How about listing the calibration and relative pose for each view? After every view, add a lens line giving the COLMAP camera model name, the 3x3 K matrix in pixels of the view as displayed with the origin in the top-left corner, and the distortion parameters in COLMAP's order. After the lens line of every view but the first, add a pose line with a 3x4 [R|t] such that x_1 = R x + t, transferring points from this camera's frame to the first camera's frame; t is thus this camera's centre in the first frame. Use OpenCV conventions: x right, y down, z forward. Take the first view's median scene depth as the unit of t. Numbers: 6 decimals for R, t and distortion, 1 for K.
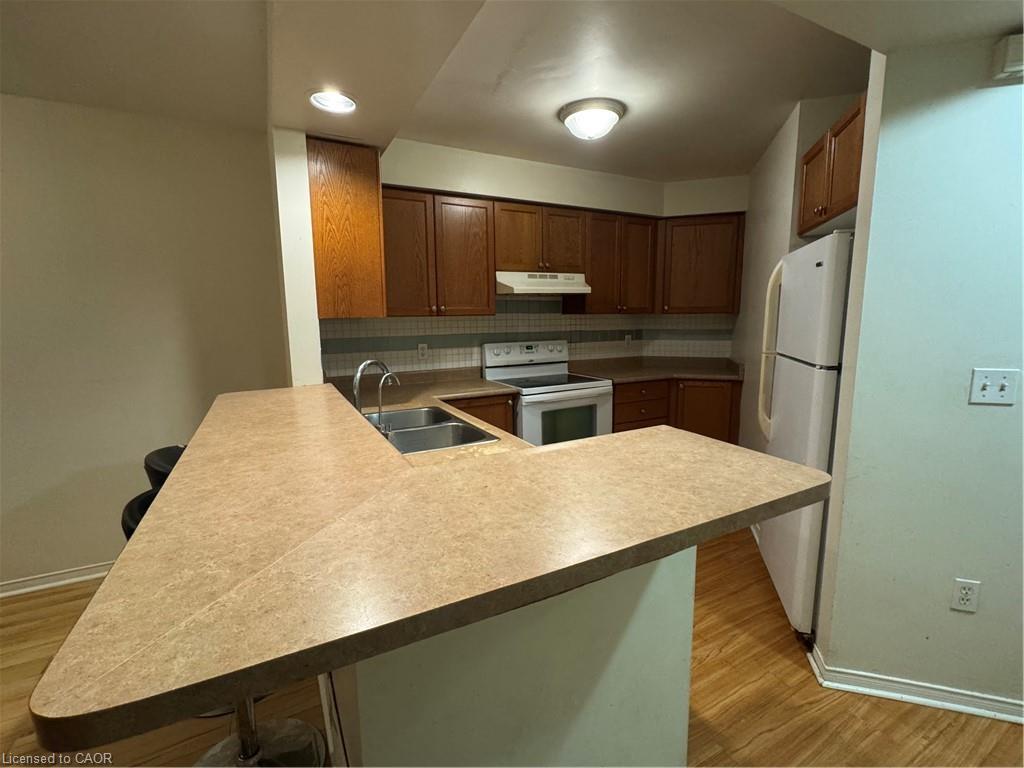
lens RADIAL K [[458.6, 0, 512.0], [0, 458.6, 384.0], [0, 0, 1]] dist [-0.001502, -0.000167]
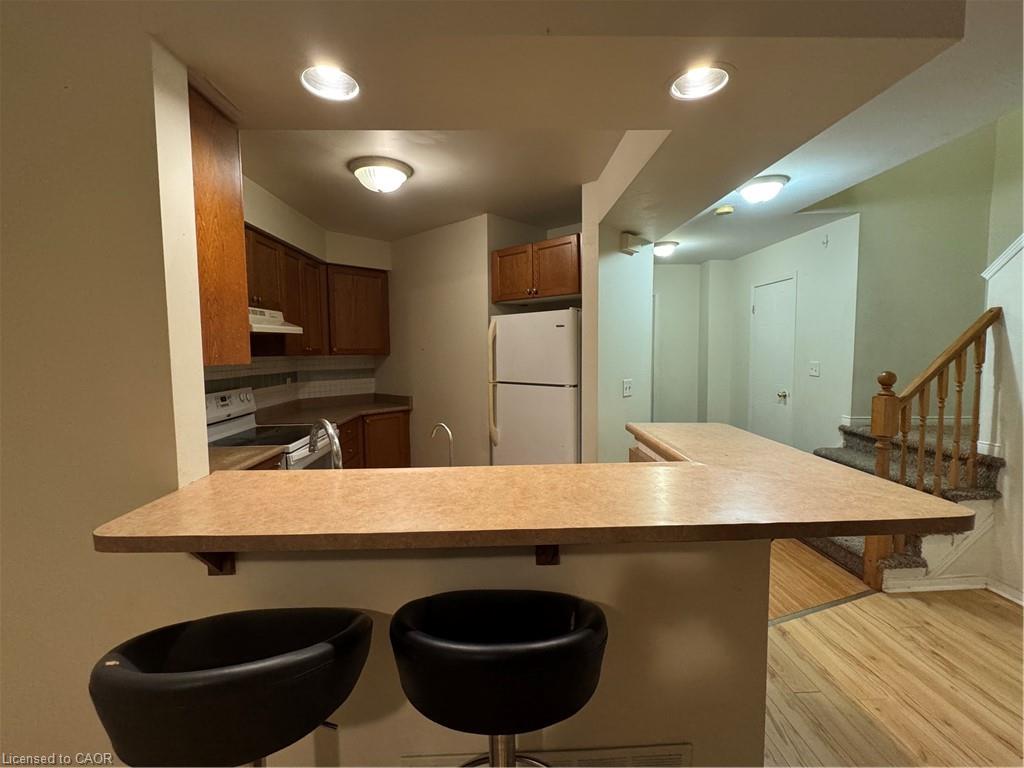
lens RADIAL K [[458.6, 0, 512.0], [0, 458.6, 384.0], [0, 0, 1]] dist [-0.001502, -0.000167]
pose [[0.436947, -0.063234, 0.897262, -0.471606], [0.140257, 0.990114, 0.001476, -0.038680], [-0.888485, 0.125202, 0.441496, 0.222187]]
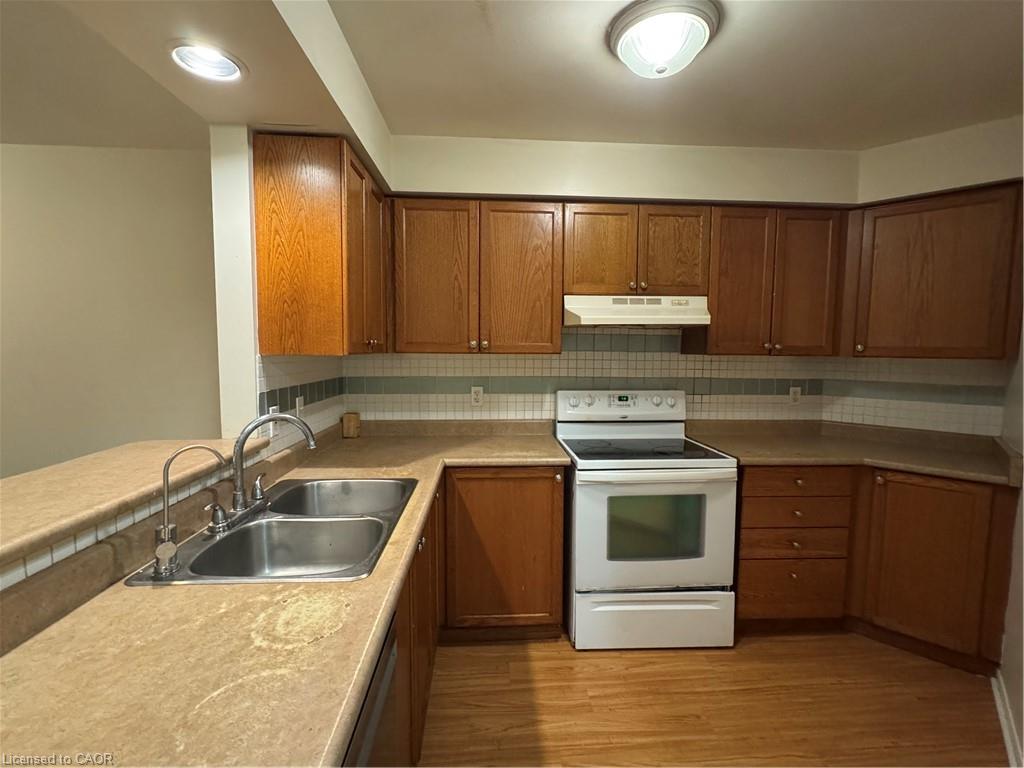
lens RADIAL K [[458.6, 0, 512.0], [0, 458.6, 384.0], [0, 0, 1]] dist [-0.001502, -0.000167]
pose [[0.910532, 0.050041, -0.410399, 0.183827], [-0.079639, 0.995287, -0.055334, -0.050576], [0.405696, 0.083067, 0.910225, 0.277172]]
